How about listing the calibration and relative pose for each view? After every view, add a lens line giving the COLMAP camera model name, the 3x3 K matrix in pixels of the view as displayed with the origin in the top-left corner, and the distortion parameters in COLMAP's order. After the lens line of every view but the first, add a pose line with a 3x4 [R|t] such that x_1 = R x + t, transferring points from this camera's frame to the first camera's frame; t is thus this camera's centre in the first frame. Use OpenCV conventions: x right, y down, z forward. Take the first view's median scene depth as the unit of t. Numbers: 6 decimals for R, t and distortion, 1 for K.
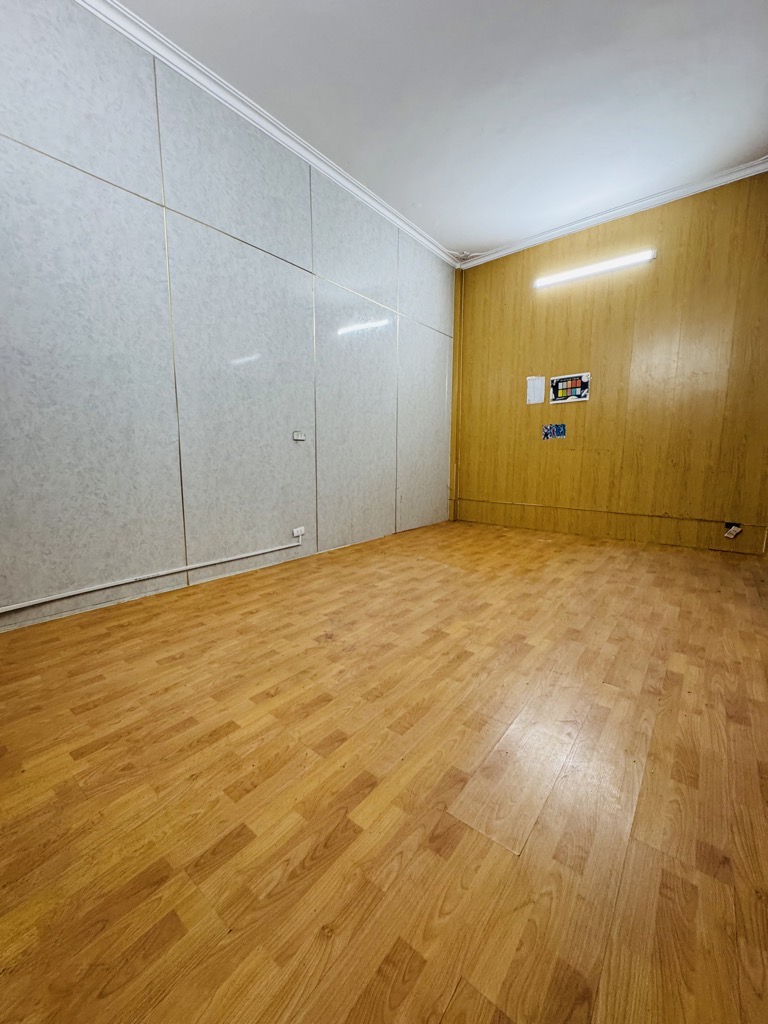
lens RADIAL K [[407.2, 0, 380.7], [0, 407.2, 510.4], [0, 0, 1]] dist [-0.001445, -0.000131]
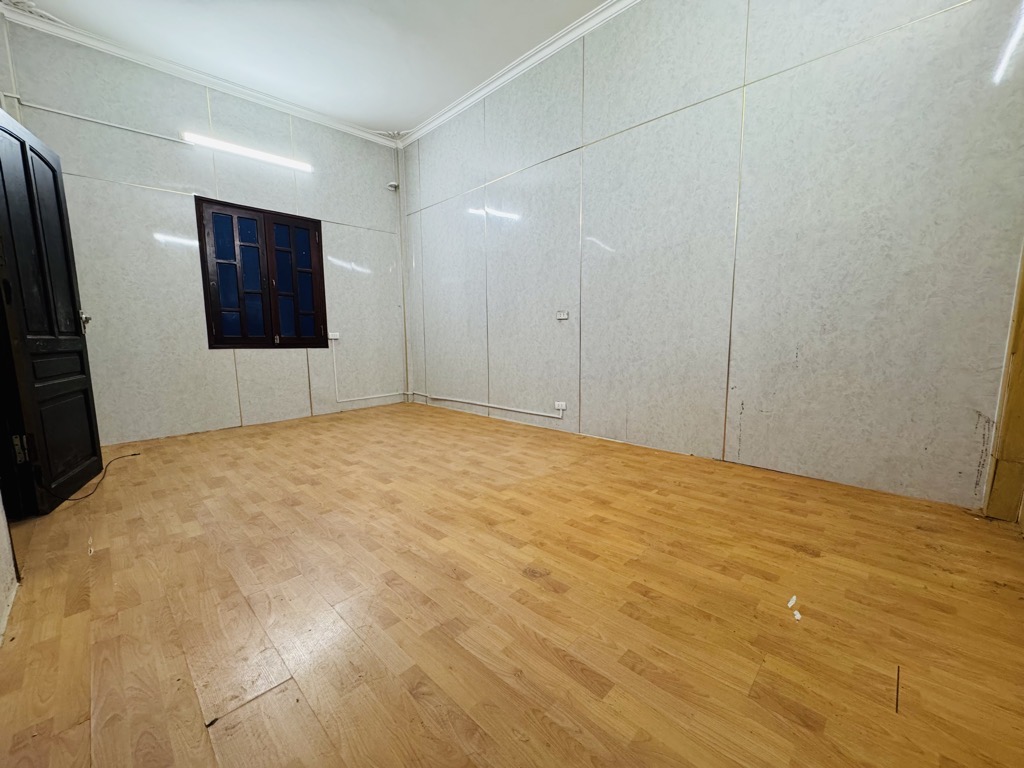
lens RADIAL K [[407.2, 0, 512.0], [0, 407.2, 384.0], [0, 0, 1]] dist [-0.001445, -0.000131]
pose [[-0.086891, 0.126581, -0.988143, 0.978413], [-0.122516, 0.983008, 0.136697, -0.152692], [0.988656, 0.132941, -0.069906, 1.085865]]
